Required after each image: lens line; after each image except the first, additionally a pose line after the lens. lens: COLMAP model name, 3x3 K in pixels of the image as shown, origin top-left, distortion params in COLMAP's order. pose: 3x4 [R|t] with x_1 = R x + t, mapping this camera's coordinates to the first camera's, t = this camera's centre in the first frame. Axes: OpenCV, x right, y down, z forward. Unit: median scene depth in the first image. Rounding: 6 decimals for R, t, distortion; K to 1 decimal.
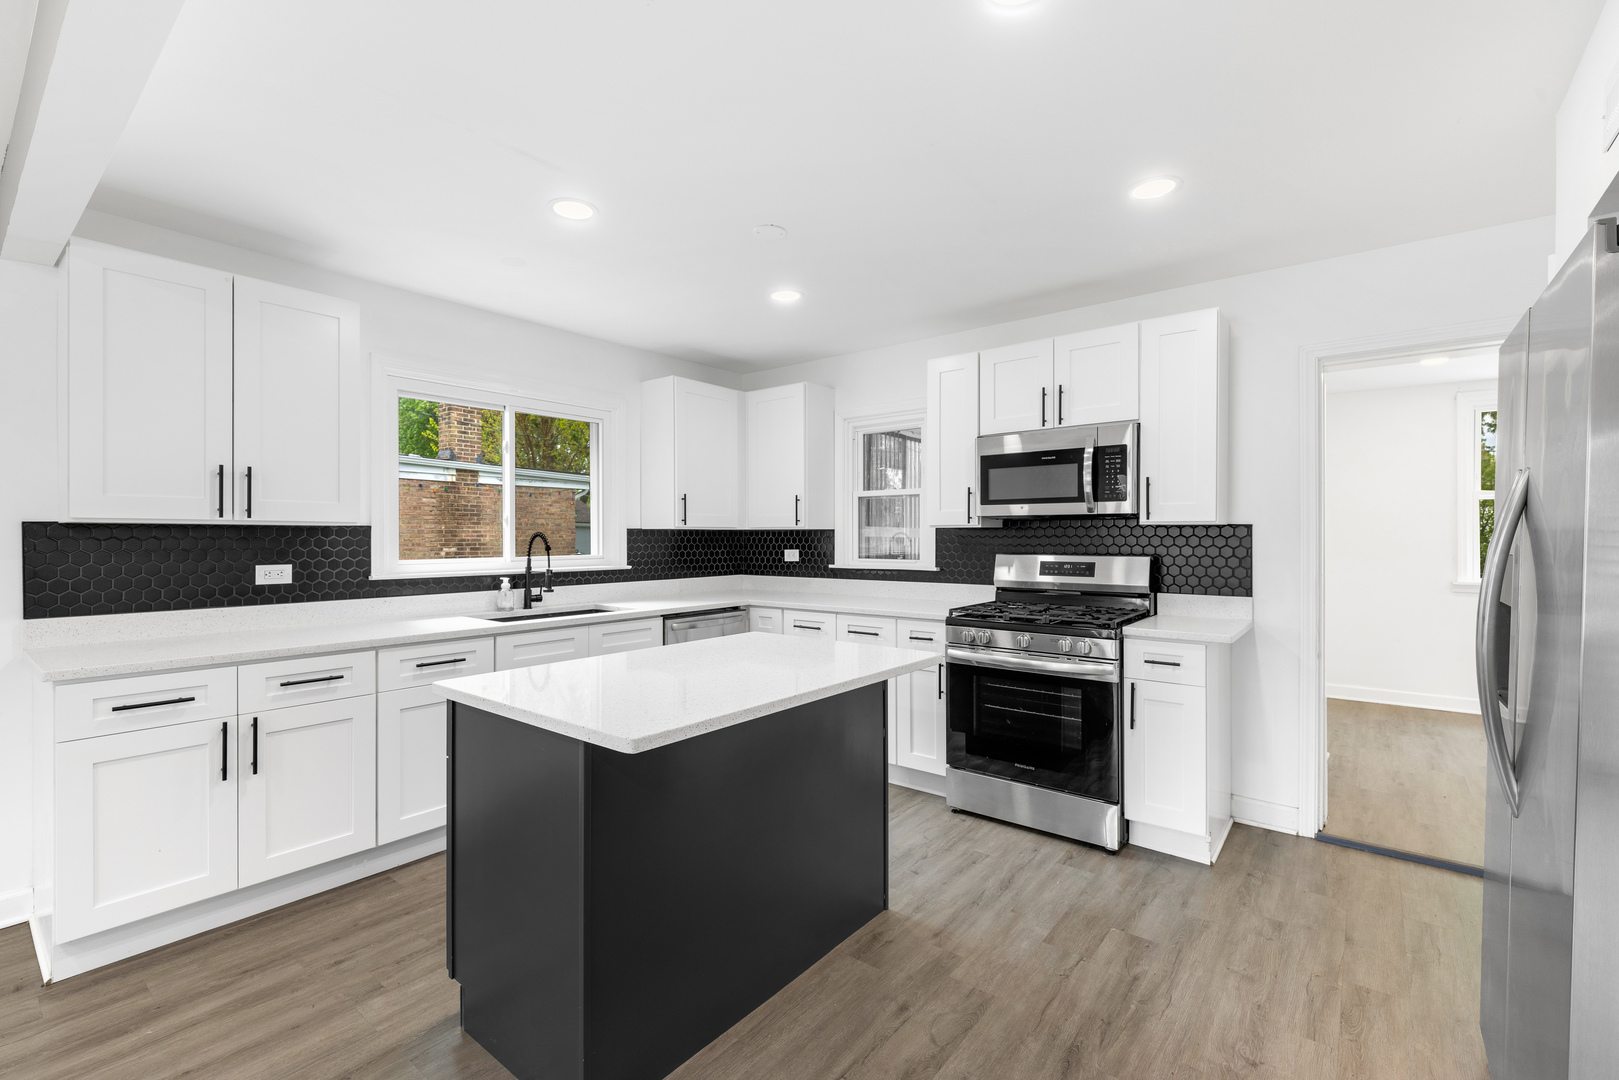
lens RADIAL K [[692.4, 0, 815.0], [0, 692.4, 537.7], [0, 0, 1]] dist [-0.005219, -0.001274]
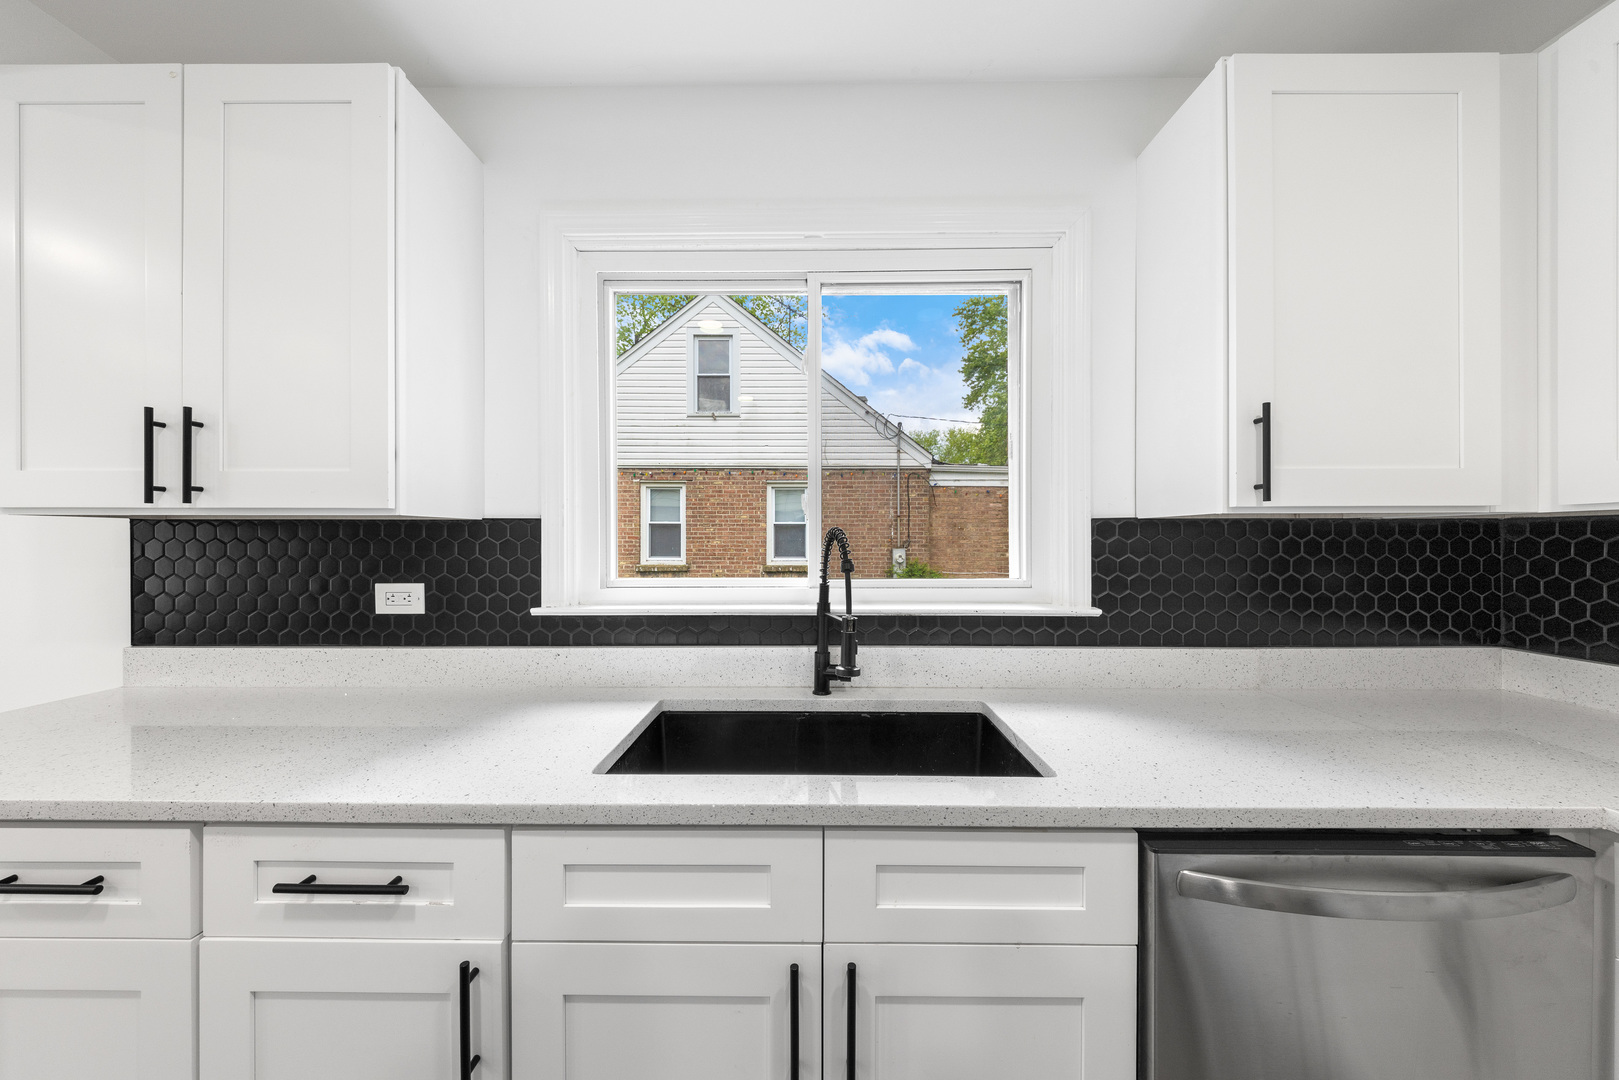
lens RADIAL K [[571.3, 0, 803.4], [0, 571.3, 540.9], [0, 0, 1]] dist [0.000605, -0.000482]
pose [[0.604669, 0.000602, -0.796477, -0.105725], [-0.000720, 1.000000, 0.000210, 0.000507], [0.796477, 0.000446, 0.604669, 0.664920]]
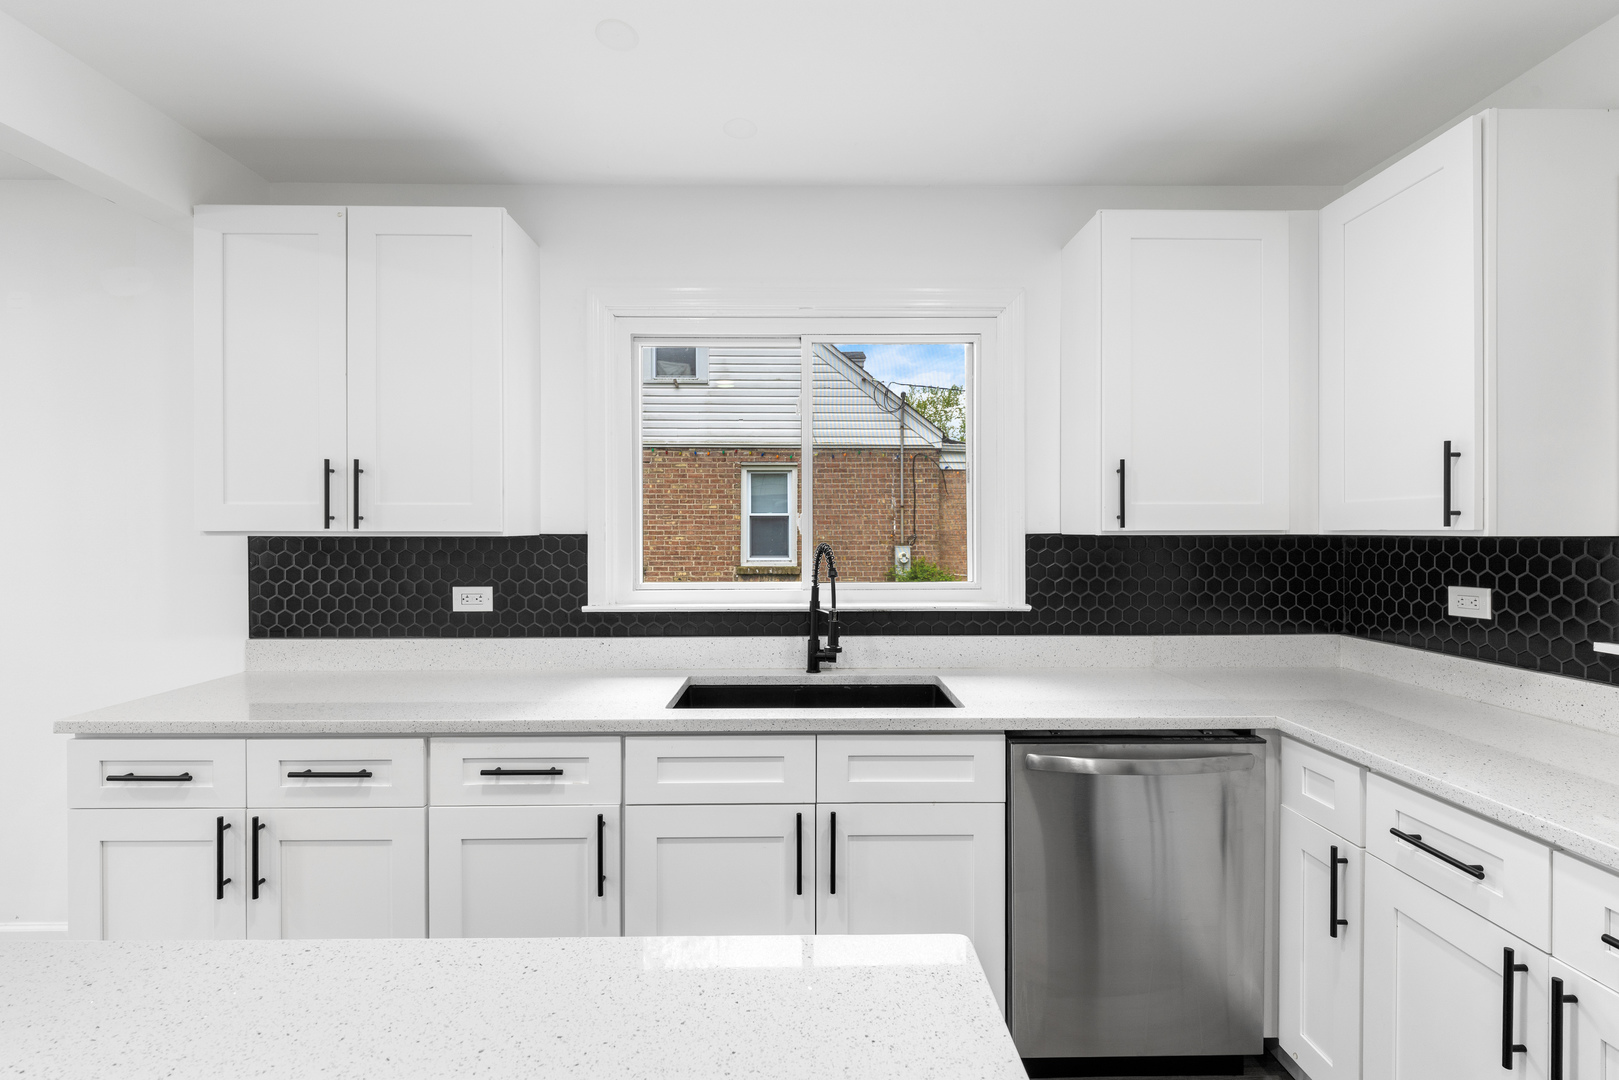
lens RADIAL K [[757.3, 0, 804.6], [0, 757.3, 532.5], [0, 0, 1]] dist [0.007426, -0.000838]
pose [[0.627080, 0.000250, -0.778955, 0.071613], [-0.000331, 1.000000, 0.000055, -0.014464], [0.778955, 0.000223, 0.627080, 0.515394]]
